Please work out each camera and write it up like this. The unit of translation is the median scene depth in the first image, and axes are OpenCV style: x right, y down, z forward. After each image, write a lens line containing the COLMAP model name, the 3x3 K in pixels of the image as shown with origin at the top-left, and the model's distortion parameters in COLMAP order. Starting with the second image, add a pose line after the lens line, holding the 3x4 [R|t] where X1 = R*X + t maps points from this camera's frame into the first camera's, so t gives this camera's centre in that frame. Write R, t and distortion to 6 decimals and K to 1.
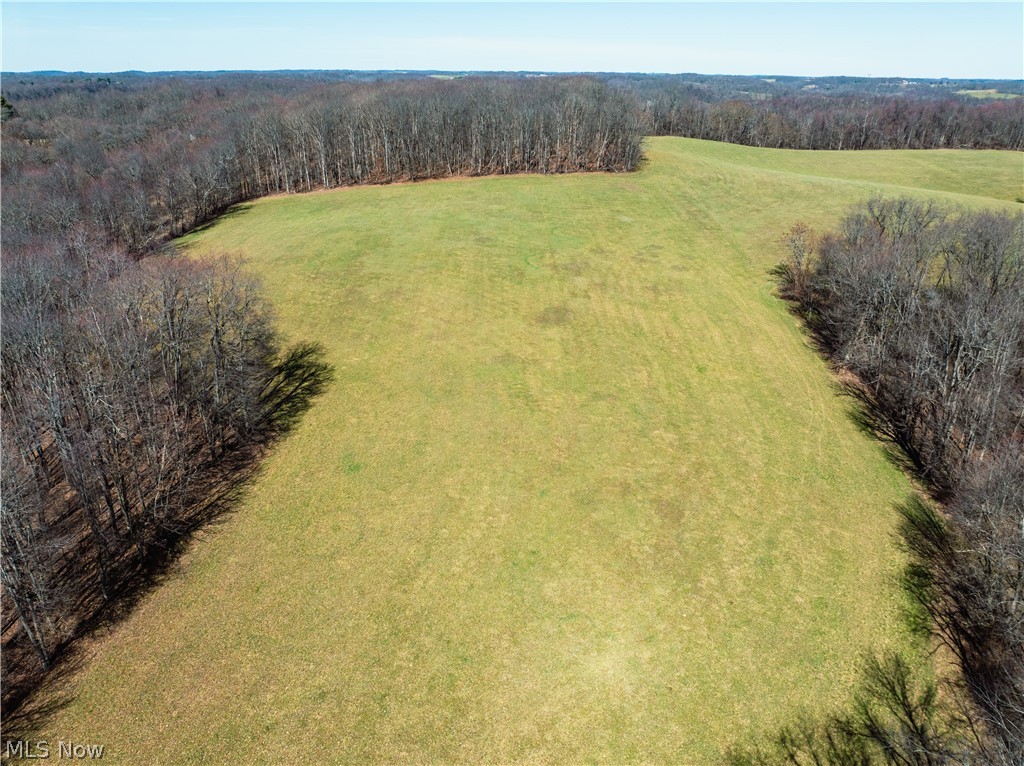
lens RADIAL K [[716.8, 0, 513.2], [0, 716.8, 375.6], [0, 0, 1]] dist [-0.045046, 0.014110]
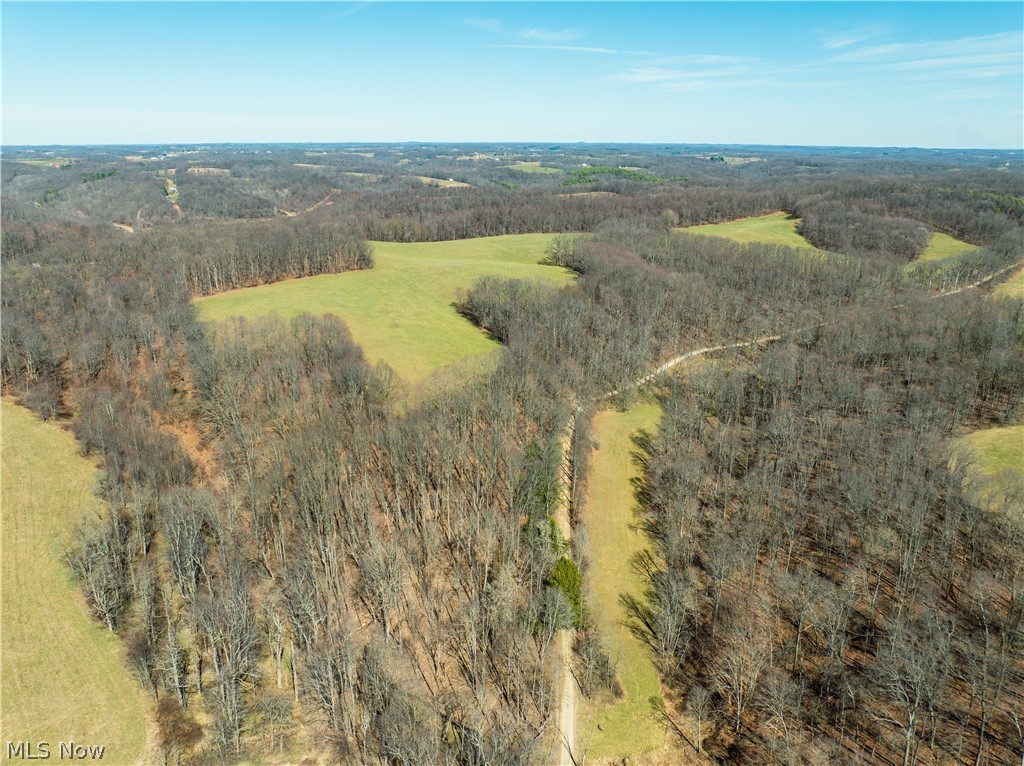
lens RADIAL K [[716.8, 0, 518.0], [0, 716.8, 386.4], [0, 0, 1]] dist [-0.045046, 0.014110]
pose [[0.862135, -0.164434, 0.479255, -0.334812], [0.196079, 0.980452, -0.016333, 0.109237], [-0.467201, 0.108053, 0.877524, -0.638354]]
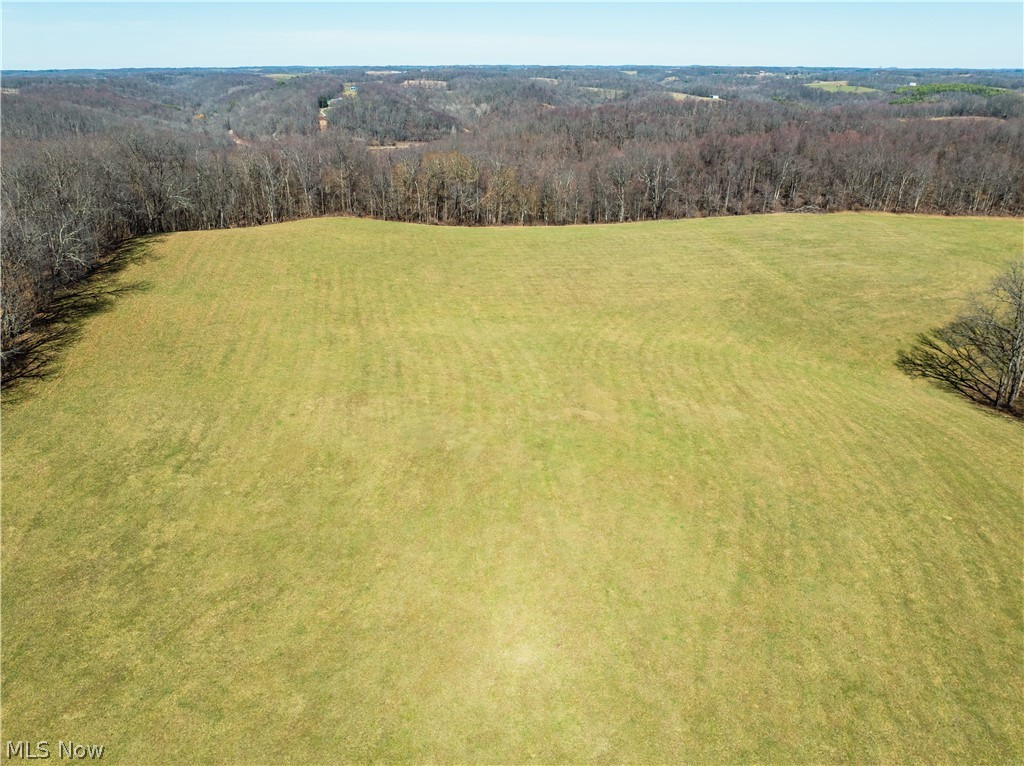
lens RADIAL K [[716.8, 0, 515.6], [0, 716.8, 379.9], [0, 0, 1]] dist [-0.045046, 0.014110]
pose [[0.986955, -0.070154, 0.144909, 0.269195], [0.067898, 0.997482, 0.020464, -0.199786], [-0.145980, -0.010358, 0.989233, 0.390293]]
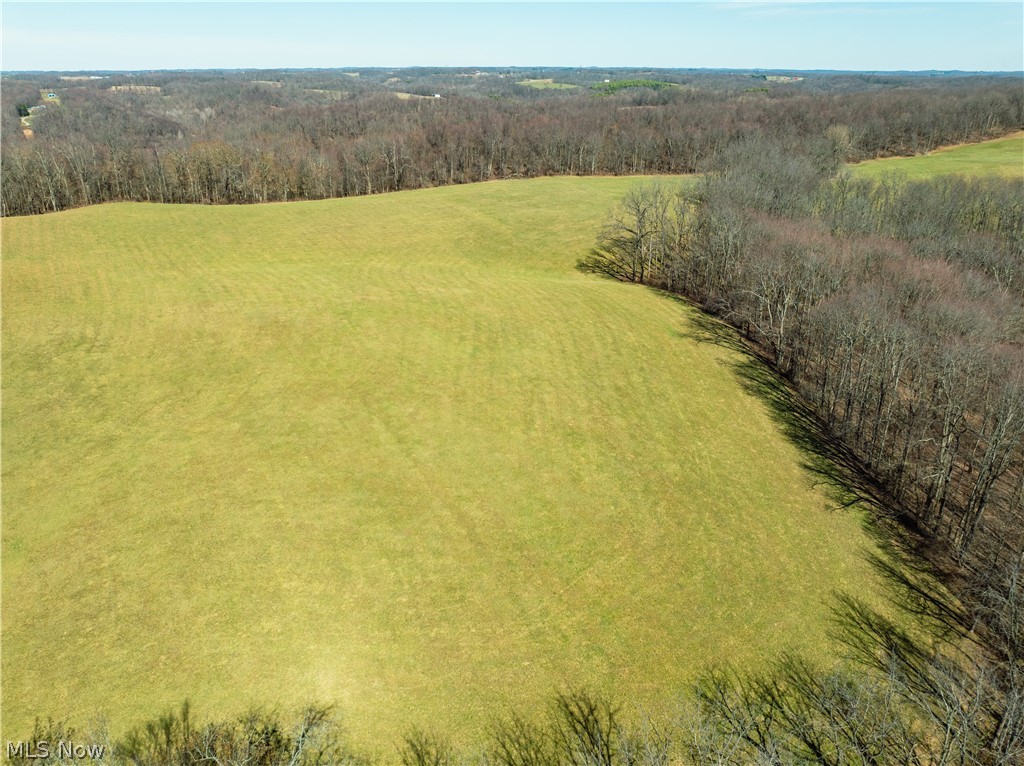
lens RADIAL K [[716.8, 0, 510.2], [0, 716.8, 385.8], [0, 0, 1]] dist [-0.045046, 0.014110]
pose [[0.872425, -0.203542, 0.444347, 0.212406], [0.193984, 0.978684, 0.067441, -0.141187], [-0.448603, 0.027359, 0.893313, 0.257422]]
